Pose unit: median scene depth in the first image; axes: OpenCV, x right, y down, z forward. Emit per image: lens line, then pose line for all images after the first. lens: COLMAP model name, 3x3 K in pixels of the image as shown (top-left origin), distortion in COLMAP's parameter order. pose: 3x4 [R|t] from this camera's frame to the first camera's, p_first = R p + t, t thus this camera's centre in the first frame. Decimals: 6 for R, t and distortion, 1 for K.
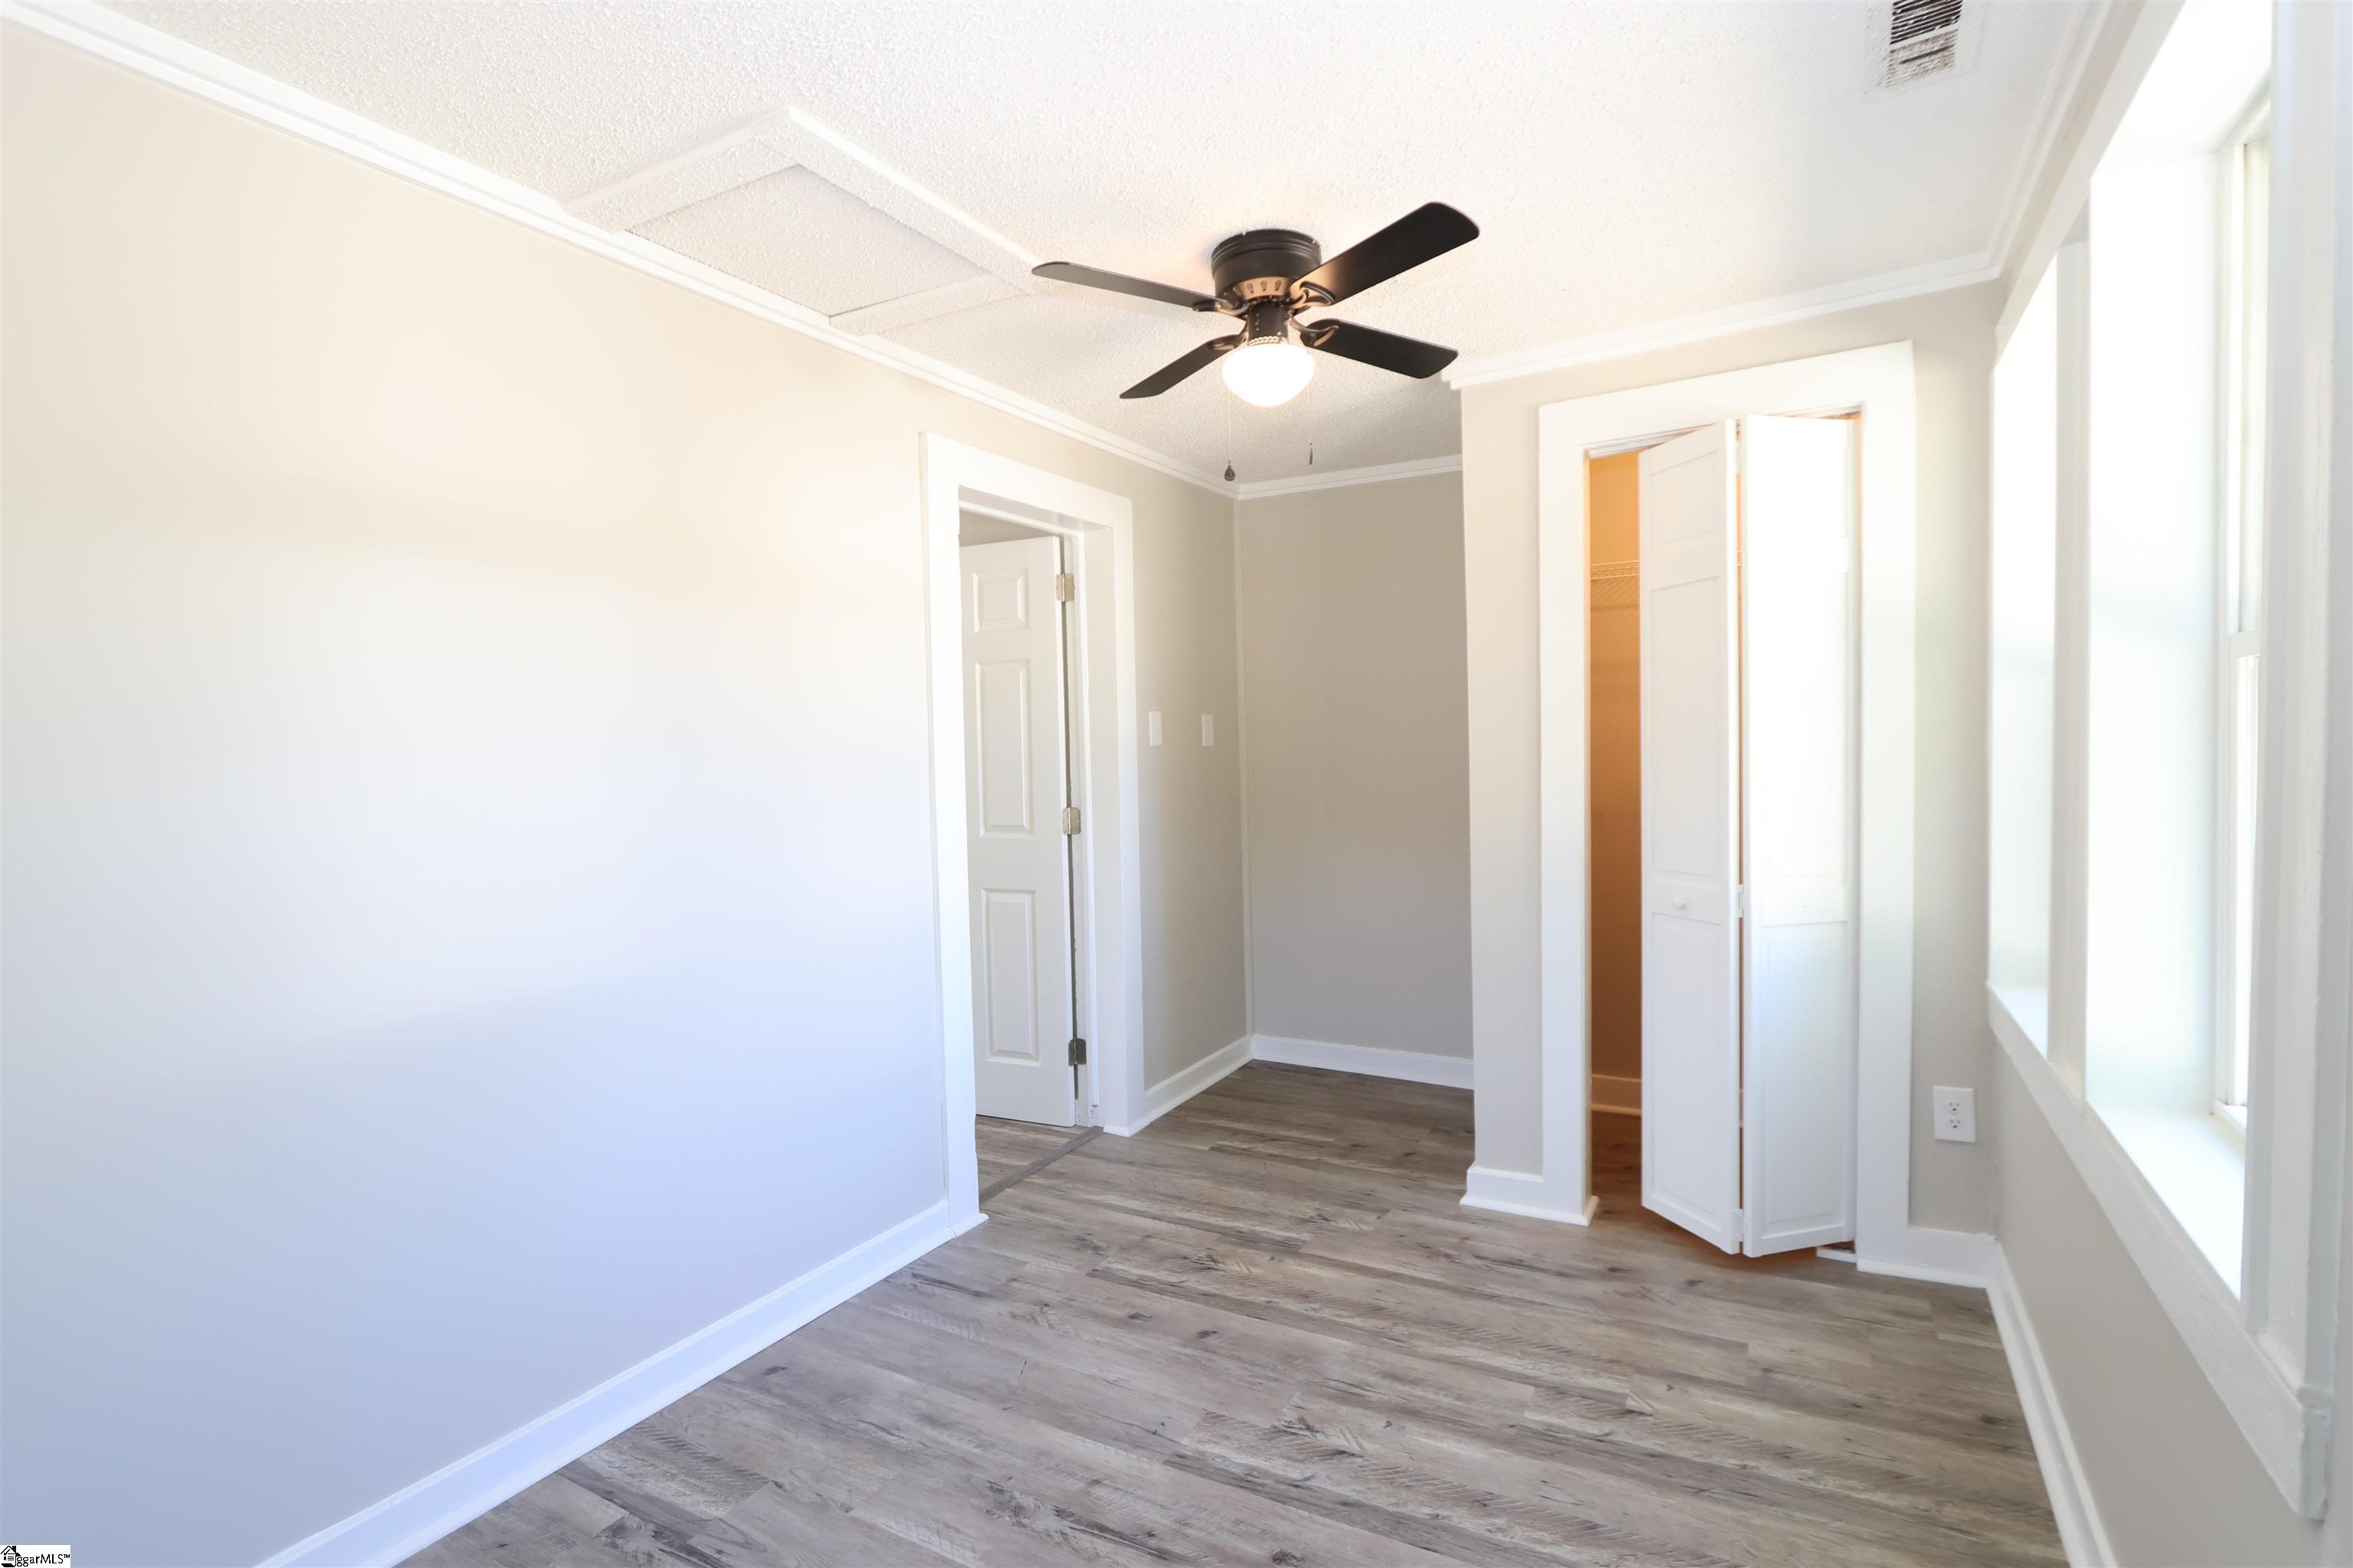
lens RADIAL K [[1075.9, 0, 1164.5], [0, 1075.9, 780.3], [0, 0, 1]] dist [-0.015177, 0.001427]
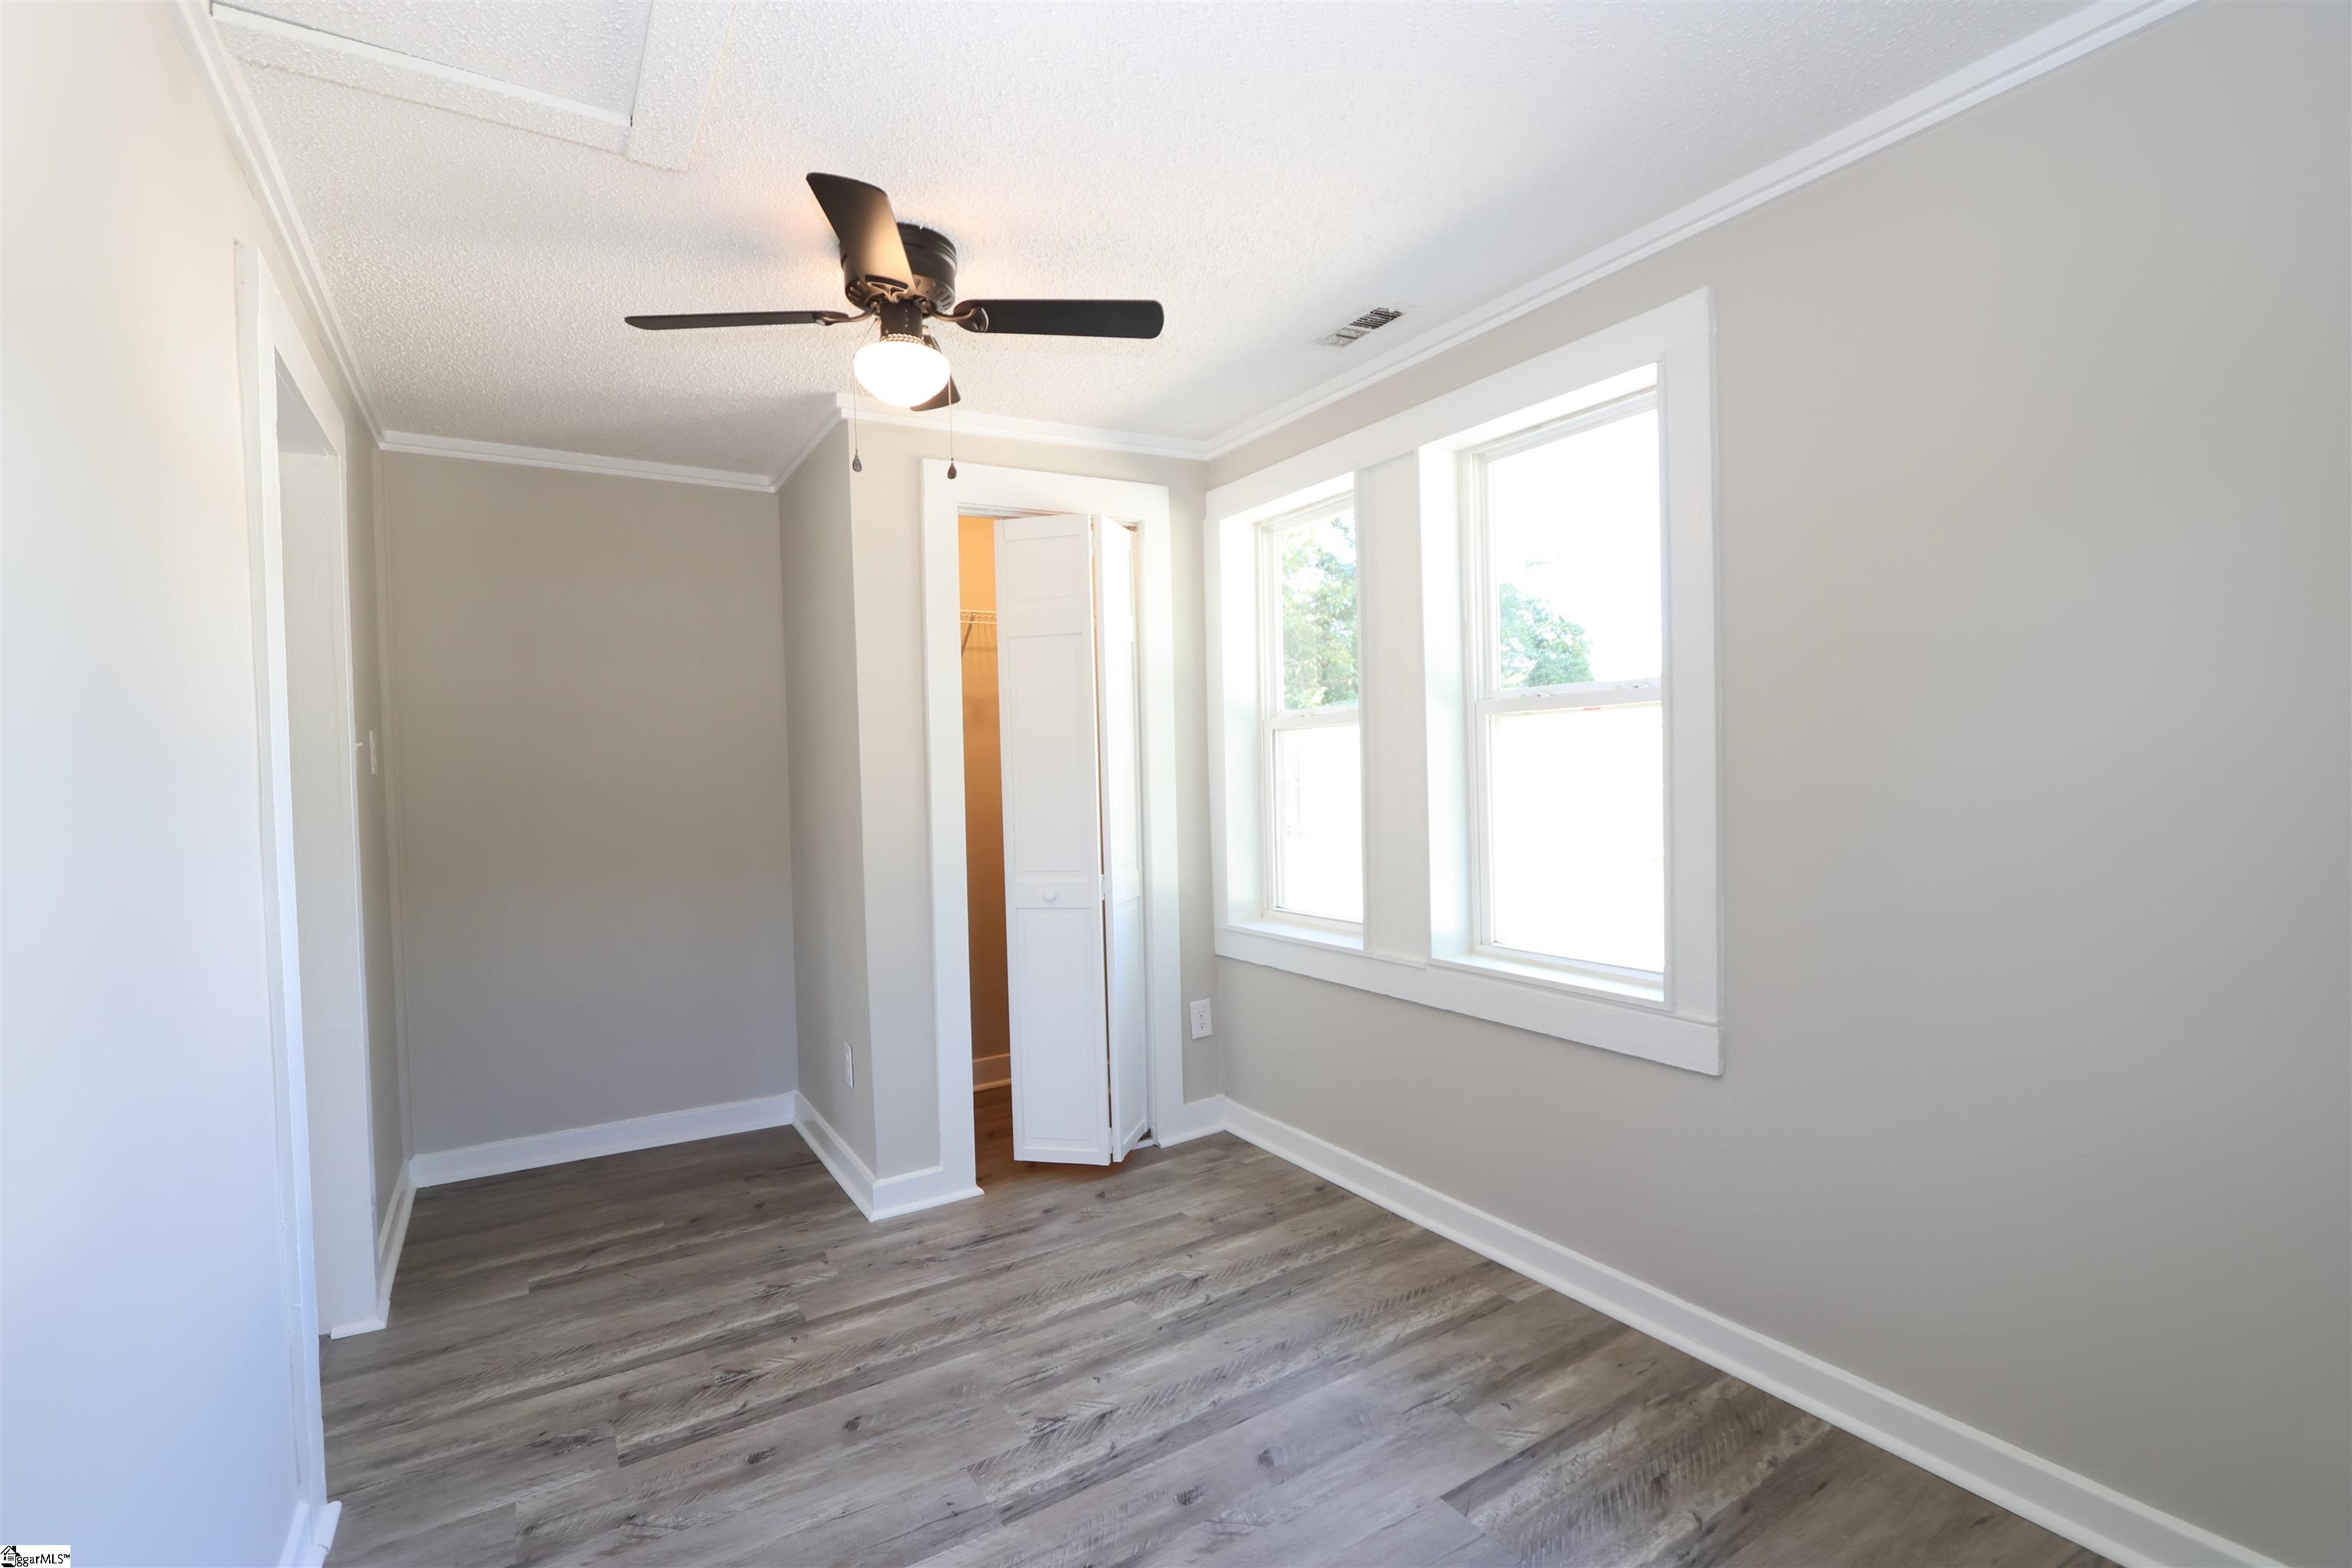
lens RADIAL K [[1076.6, 0, 1143.5], [0, 1076.6, 800.1], [0, 0, 1]] dist [-0.016866, 0.000666]
pose [[0.495882, -0.017622, 0.868211, -0.593438], [0.037988, 0.999277, -0.001414, 0.011150], [-0.867559, 0.033683, 0.496193, 0.330998]]
